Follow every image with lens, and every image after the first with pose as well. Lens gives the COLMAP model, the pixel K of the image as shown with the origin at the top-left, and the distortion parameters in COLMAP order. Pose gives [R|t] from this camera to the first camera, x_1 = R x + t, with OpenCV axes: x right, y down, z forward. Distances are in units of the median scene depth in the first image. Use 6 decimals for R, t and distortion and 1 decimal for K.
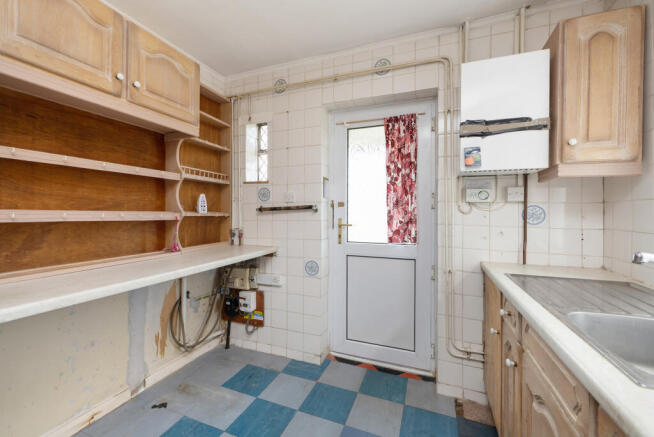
lens RADIAL K [[269.4, 0, 335.0], [0, 269.4, 210.3], [0, 0, 1]] dist [-0.002470, -0.000442]
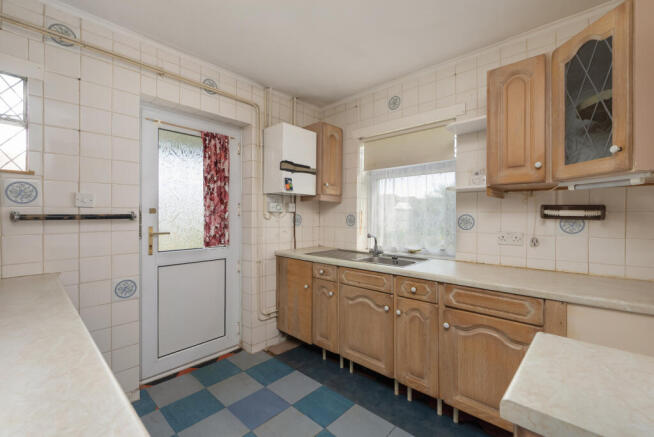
lens RADIAL K [[269.4, 0, 329.9], [0, 269.4, 217.1], [0, 0, 1]] dist [-0.002470, -0.000442]
pose [[0.368938, -0.007431, 0.929424, -0.646586], [-0.006016, 0.999928, 0.010383, -0.015337], [-0.929434, -0.009422, 0.368867, 0.135047]]
